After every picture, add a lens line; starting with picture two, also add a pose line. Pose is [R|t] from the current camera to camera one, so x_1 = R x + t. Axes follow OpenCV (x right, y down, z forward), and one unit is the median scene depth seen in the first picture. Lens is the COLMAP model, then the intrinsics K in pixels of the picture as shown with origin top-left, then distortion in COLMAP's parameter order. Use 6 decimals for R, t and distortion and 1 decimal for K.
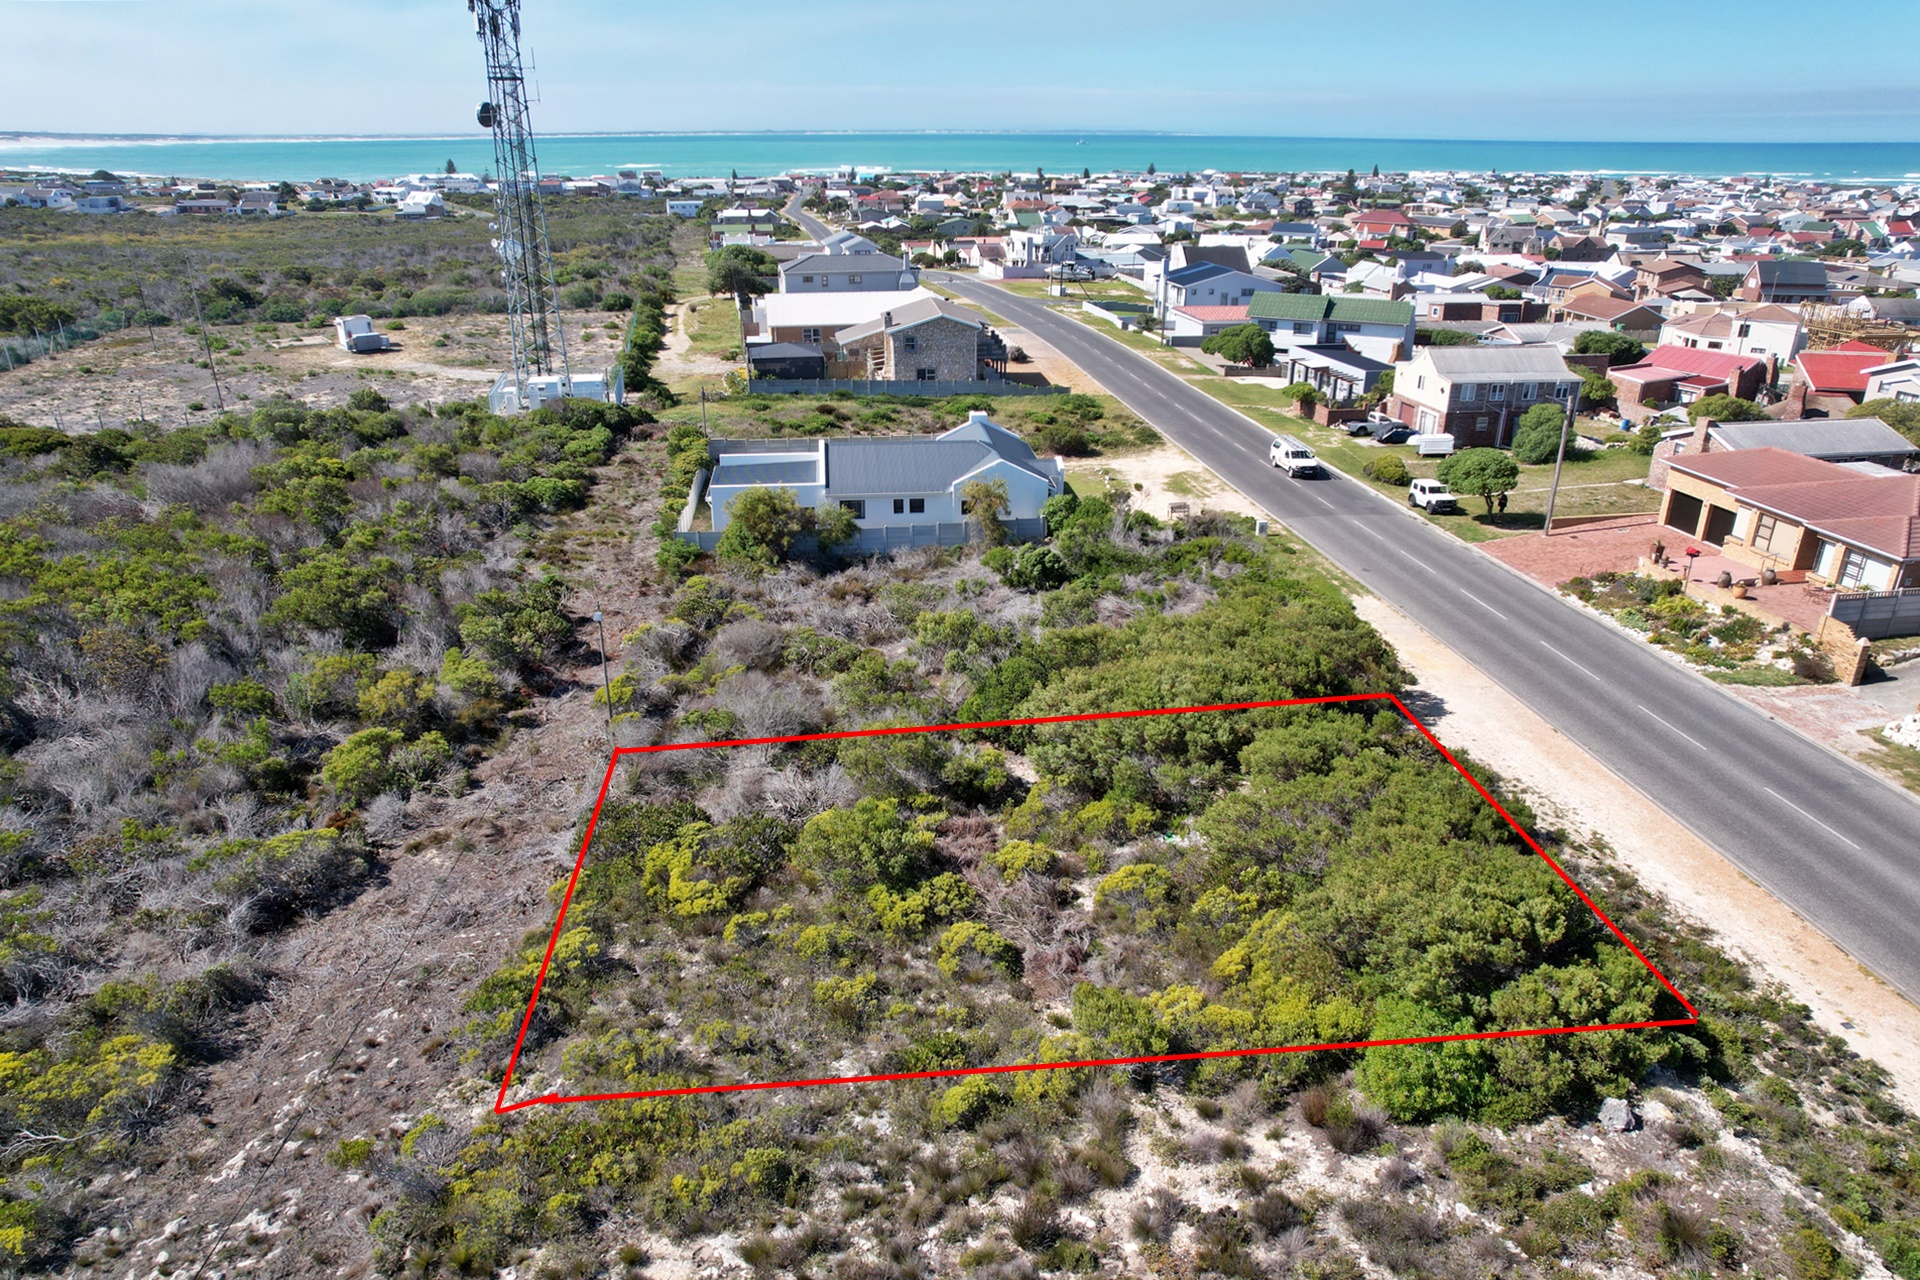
lens RADIAL K [[1234.5, 0, 960.0], [0, 1234.5, 640.0], [0, 0, 1]] dist [-0.081842, 0.072708]
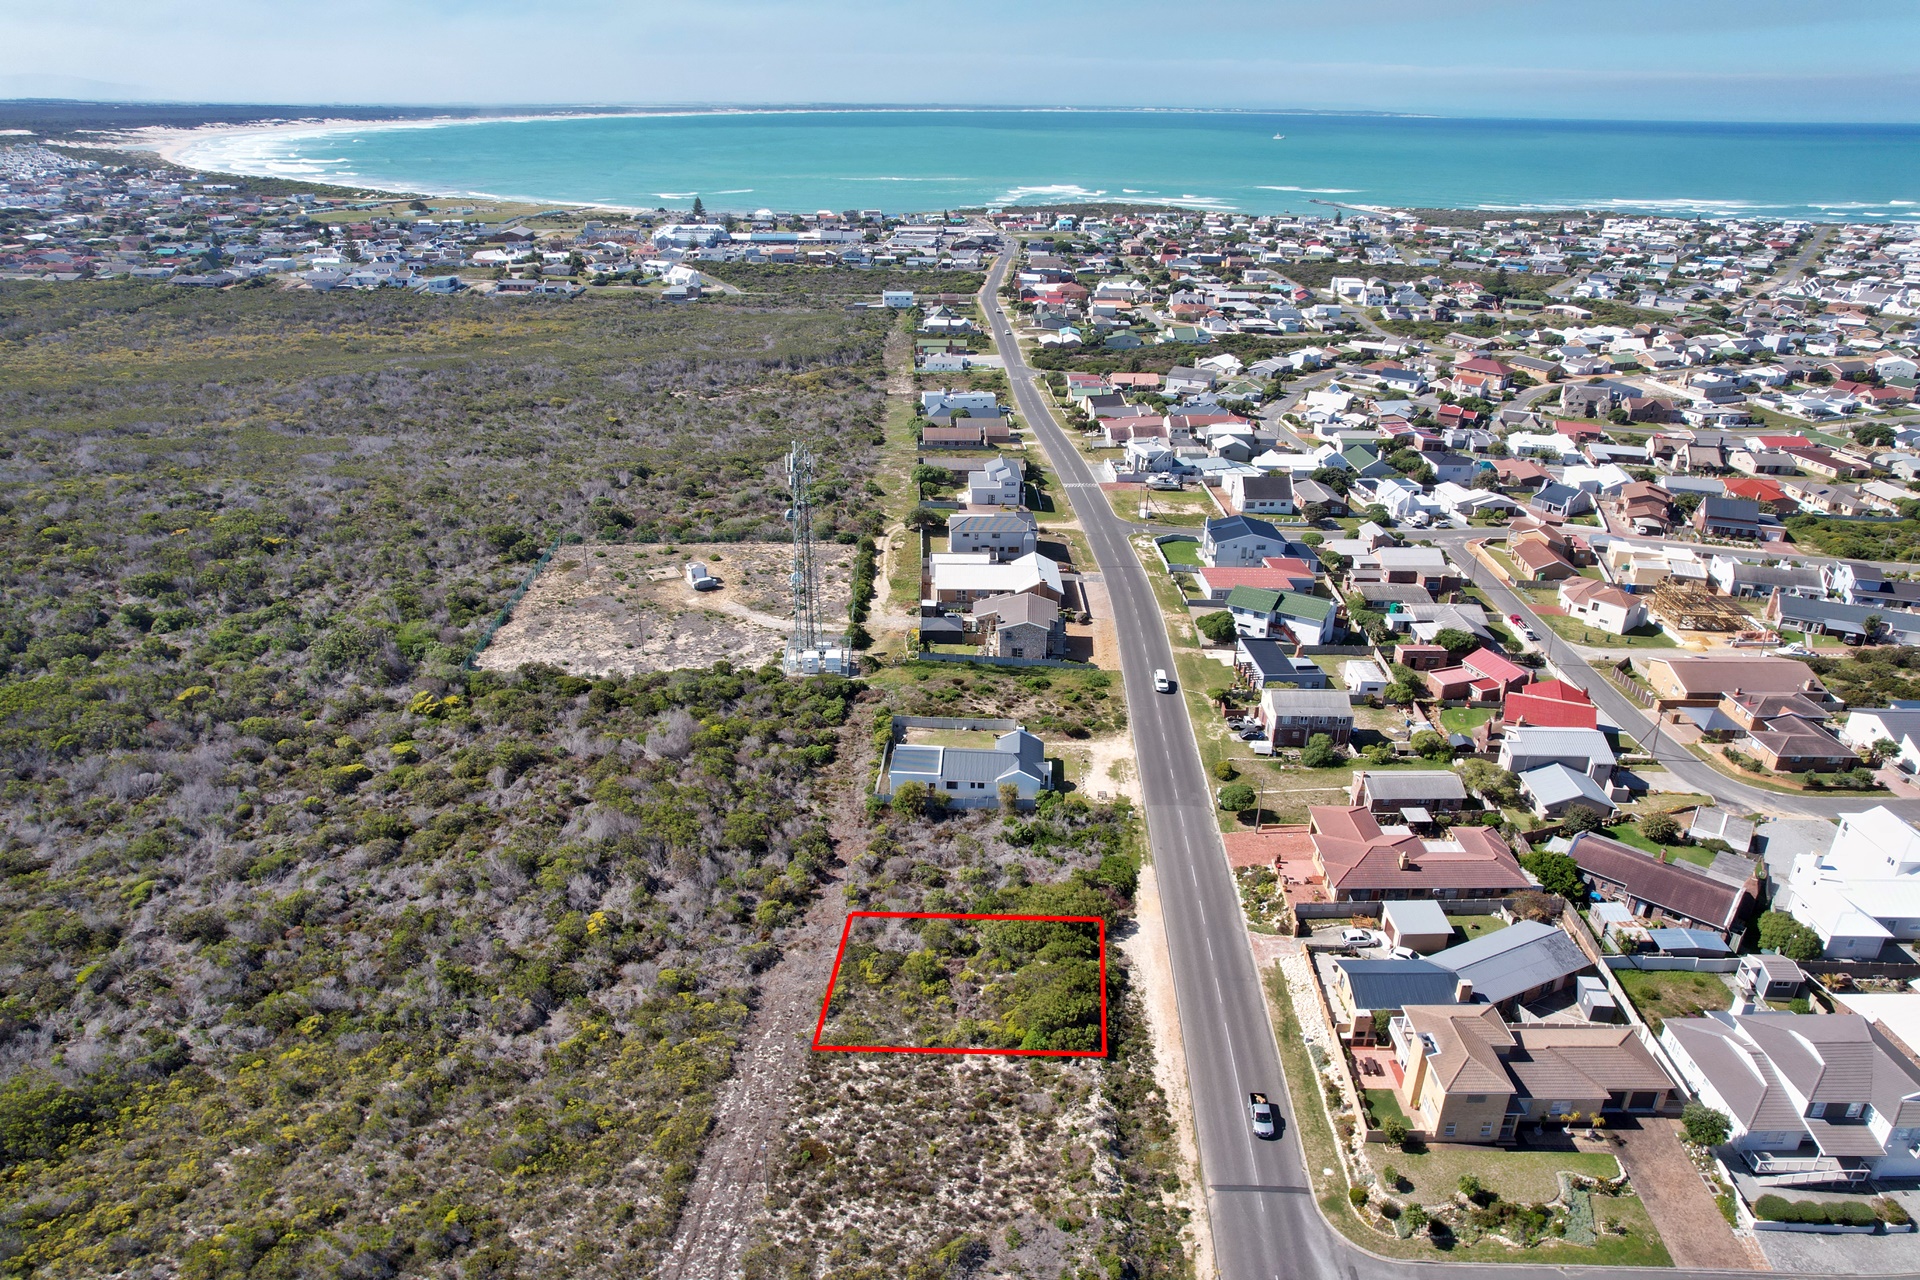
lens RADIAL K [[1218.0, 0, 962.0], [0, 1218.0, 656.1], [0, 0, 1]] dist [-0.071462, 0.057749]
pose [[0.986506, 0.078220, -0.143829, 0.293897], [-0.073008, 0.996481, 0.041170, -0.552324], [0.146543, -0.030114, 0.988746, -1.506686]]
